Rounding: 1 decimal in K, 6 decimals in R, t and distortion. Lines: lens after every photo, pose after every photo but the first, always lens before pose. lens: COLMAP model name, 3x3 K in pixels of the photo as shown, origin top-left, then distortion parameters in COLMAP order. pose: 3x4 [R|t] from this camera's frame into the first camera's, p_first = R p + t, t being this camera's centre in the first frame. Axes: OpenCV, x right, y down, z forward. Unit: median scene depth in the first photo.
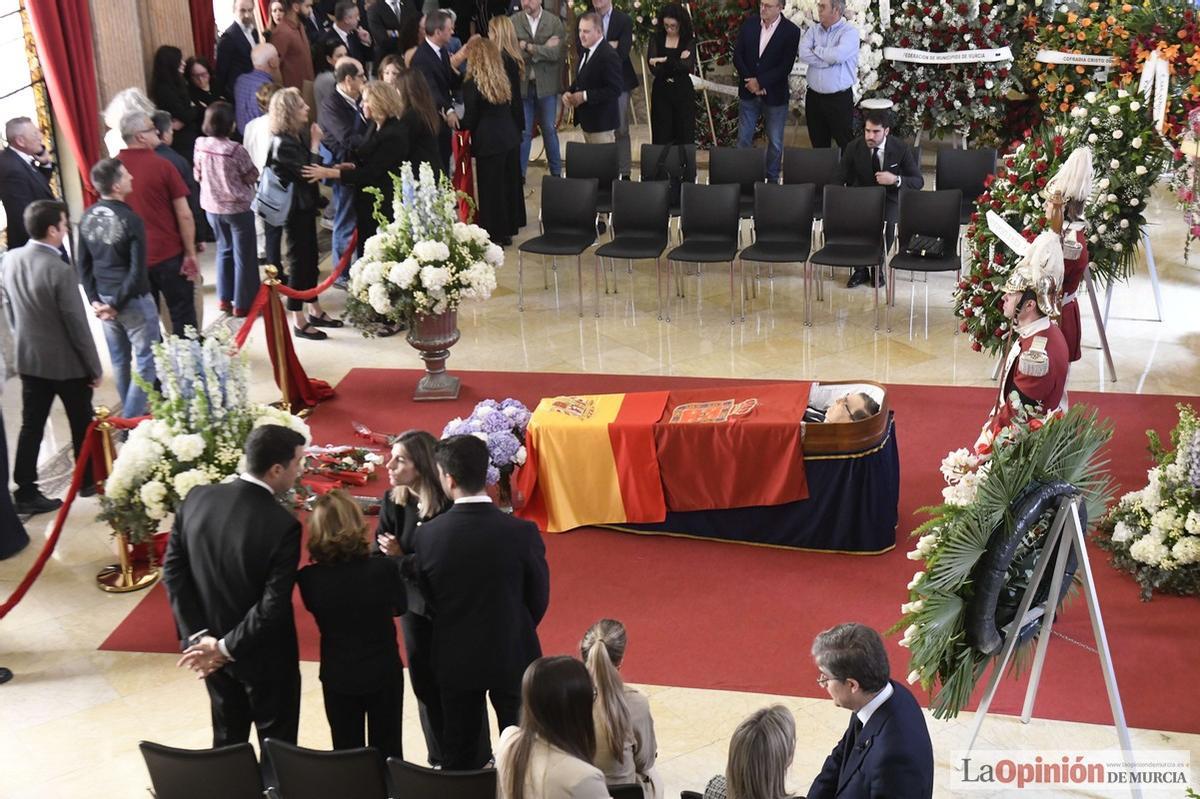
lens RADIAL K [[1886.5, 0, 600.0], [0, 1886.5, 399.5], [0, 0, 1]] dist [0.101387, 0.028926]
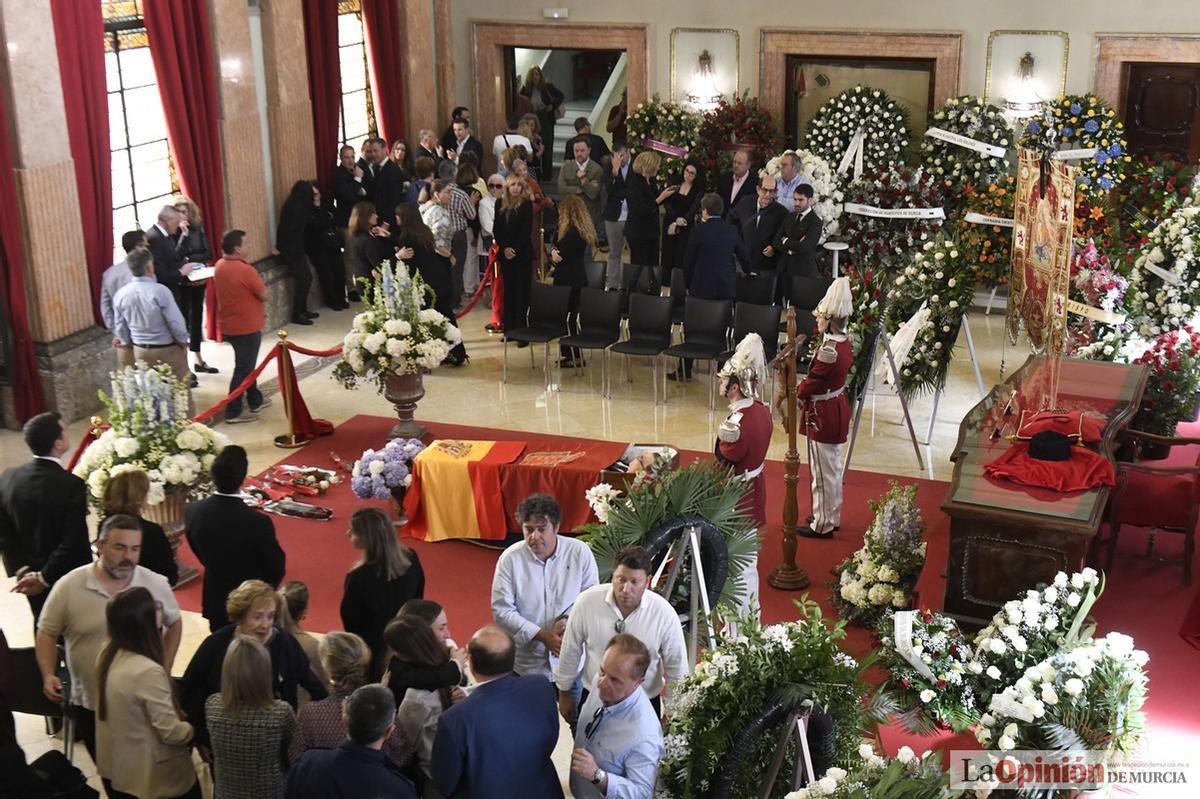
lens RADIAL K [[1550.3, 0, 611.9], [0, 1550.3, 400.6], [0, 0, 1]] dist [0.048558, 0.027126]
pose [[0.985301, 0.075725, -0.153126, 0.227730], [-0.084161, 0.995228, -0.049375, 0.013484], [0.148656, 0.061537, 0.986972, -0.048756]]
